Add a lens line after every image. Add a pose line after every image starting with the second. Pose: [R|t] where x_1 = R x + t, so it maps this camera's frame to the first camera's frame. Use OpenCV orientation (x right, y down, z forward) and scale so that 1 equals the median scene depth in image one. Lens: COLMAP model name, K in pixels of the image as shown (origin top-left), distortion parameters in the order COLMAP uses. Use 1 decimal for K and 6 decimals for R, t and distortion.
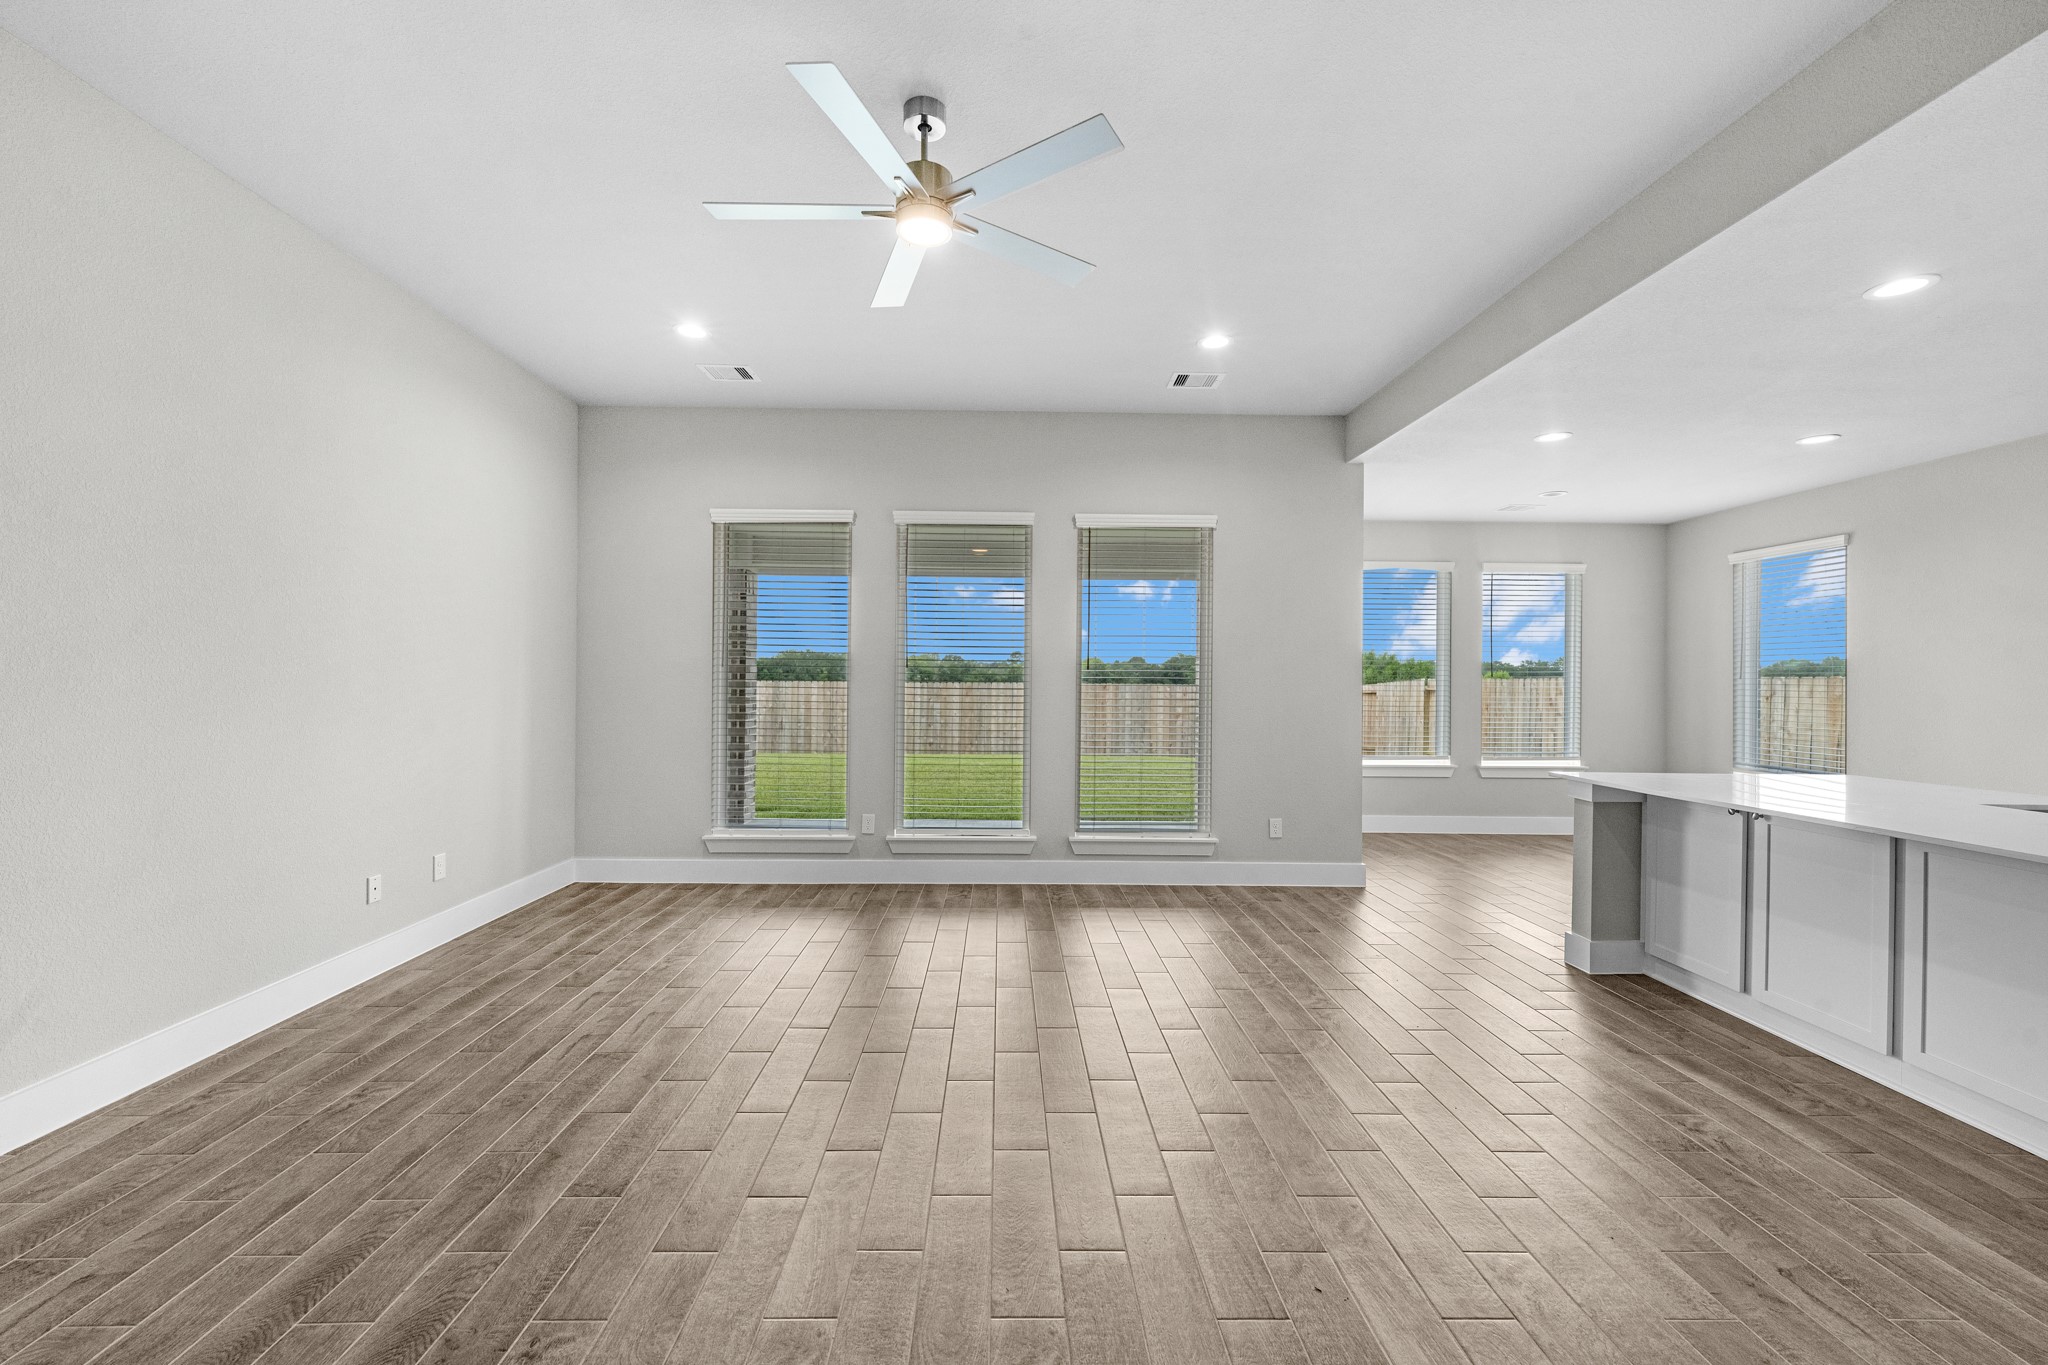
lens RADIAL K [[827.5, 0, 1014.2], [0, 827.5, 683.0], [0, 0, 1]] dist [0.007275, 0.000066]
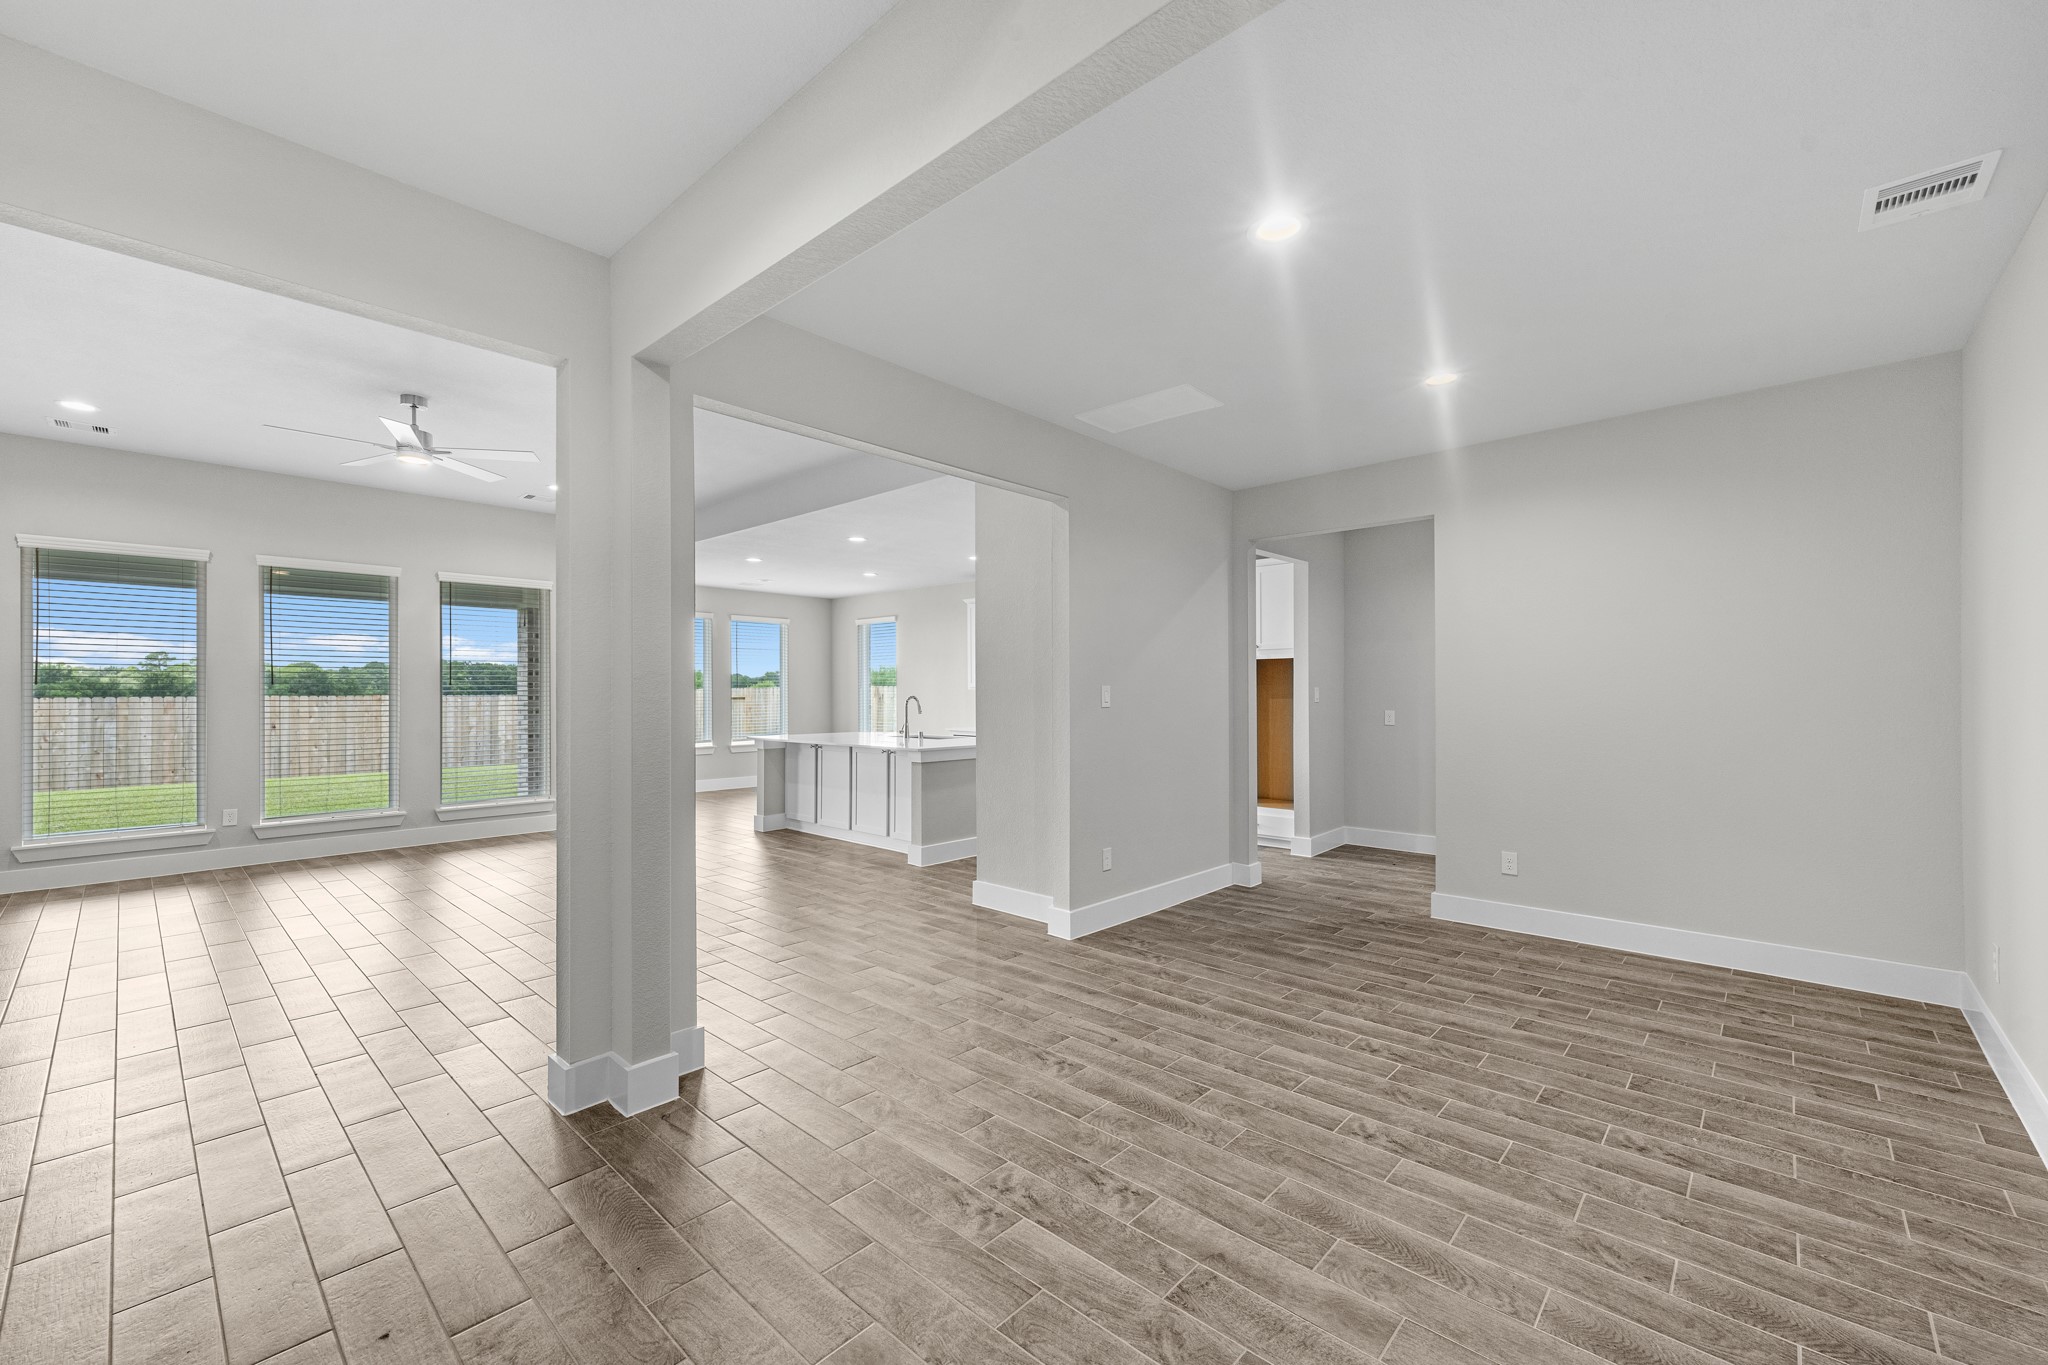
lens RADIAL K [[827.5, 0, 1026.6], [0, 827.5, 692.7], [0, 0, 1]] dist [0.007275, 0.000066]
pose [[0.686418, -0.012697, 0.727097, -0.305970], [0.010953, 0.999915, 0.007120, -0.004781], [-0.727125, 0.003077, 0.686498, -0.767428]]
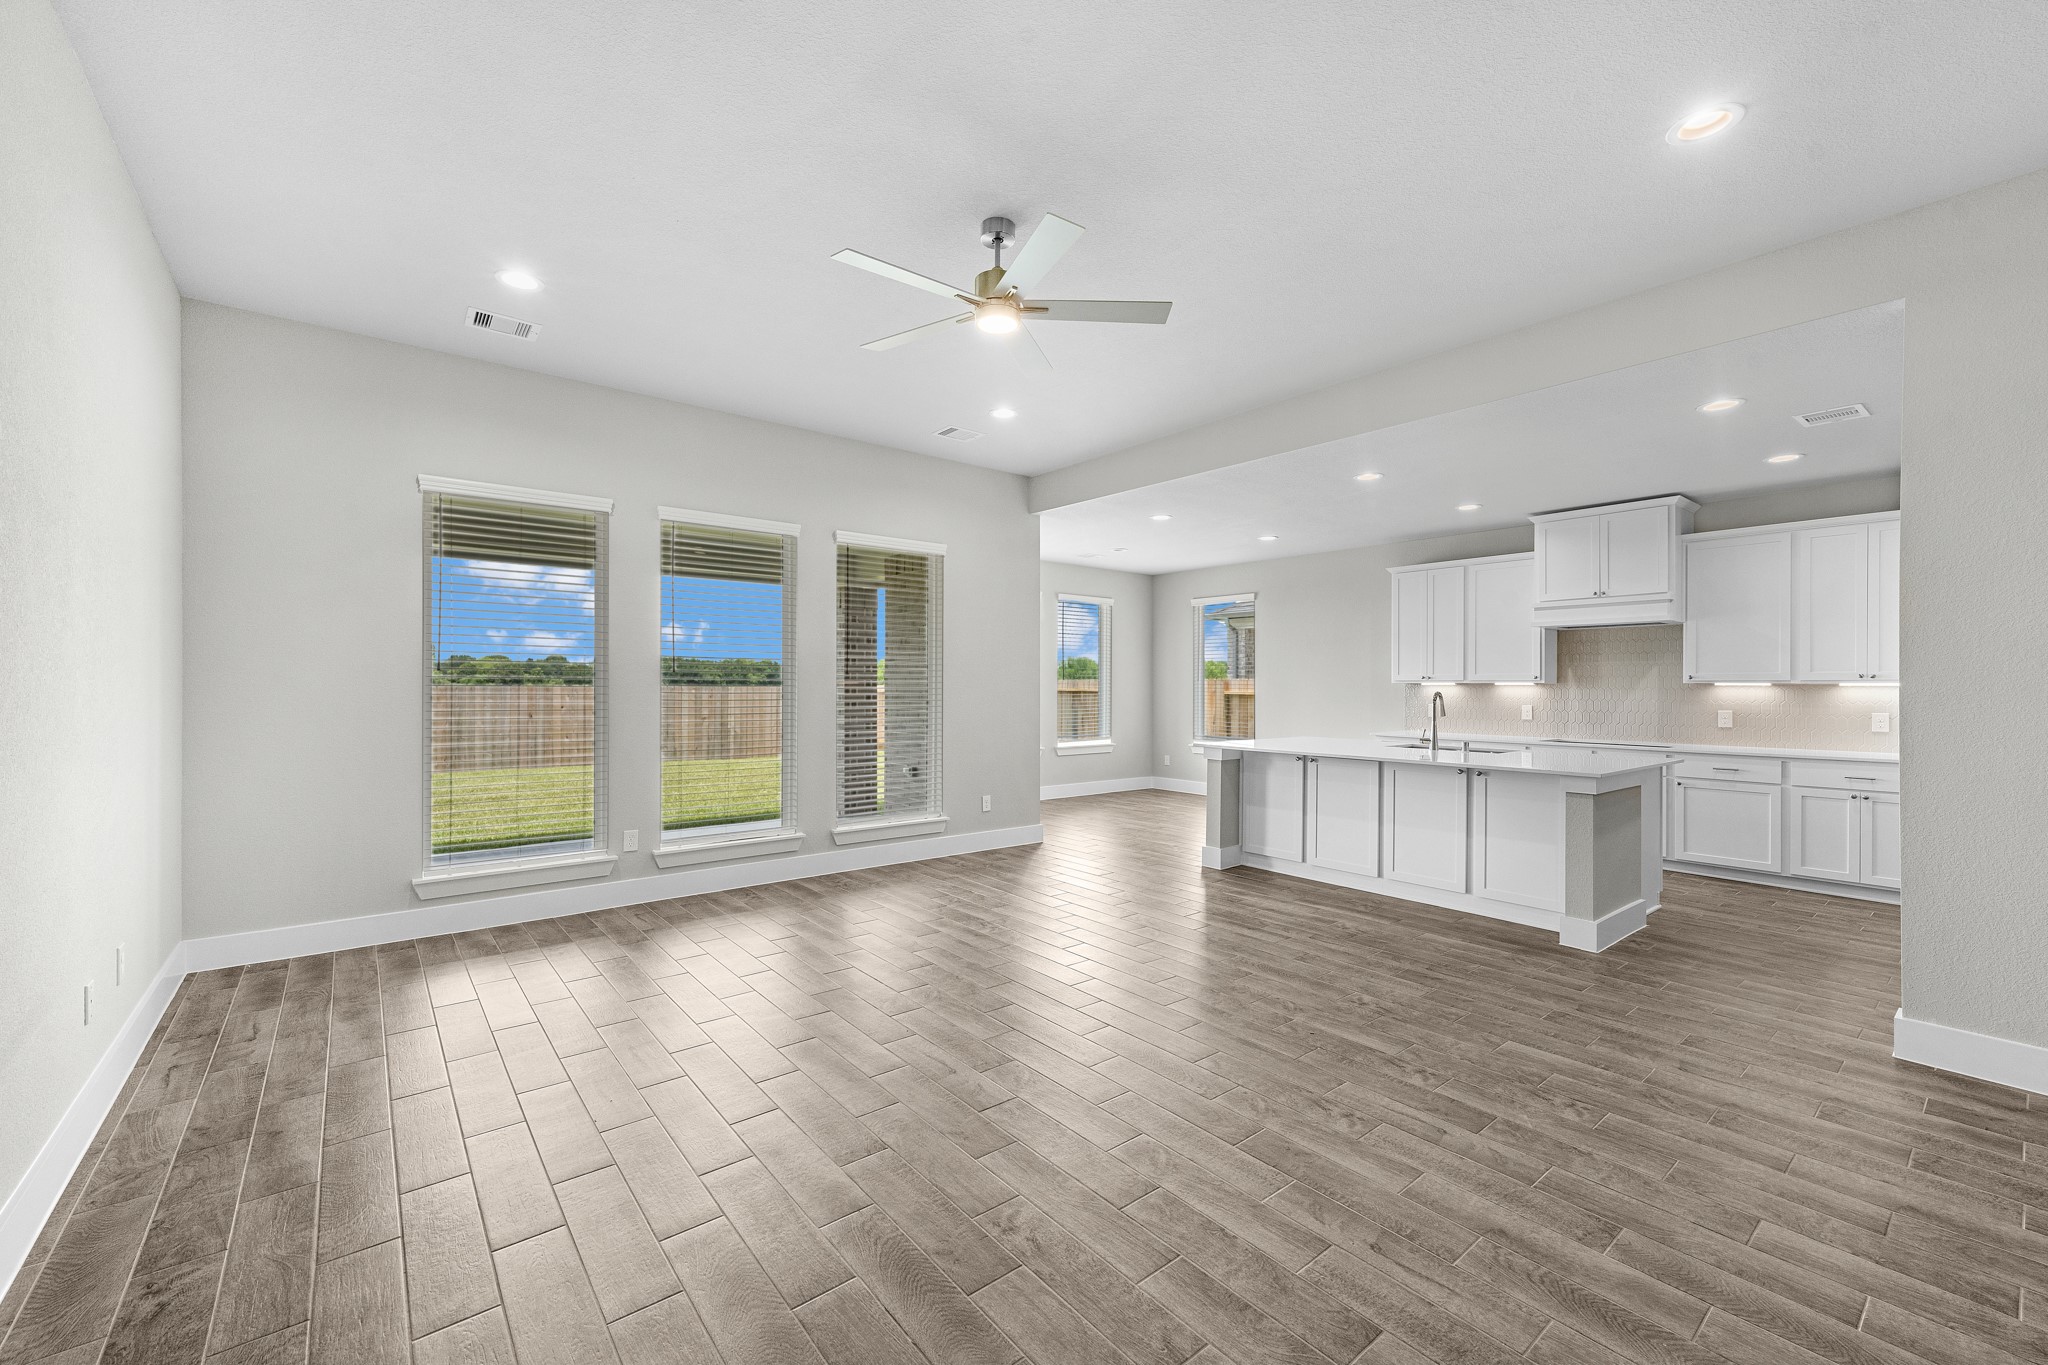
lens RADIAL K [[827.5, 0, 1021.0], [0, 827.5, 682.1], [0, 0, 1]] dist [0.007275, 0.000066]
pose [[0.785549, -0.003790, 0.618788, -0.481010], [0.004847, 0.999988, -0.000029, -0.005284], [-0.618781, 0.003023, 0.785558, 0.002208]]
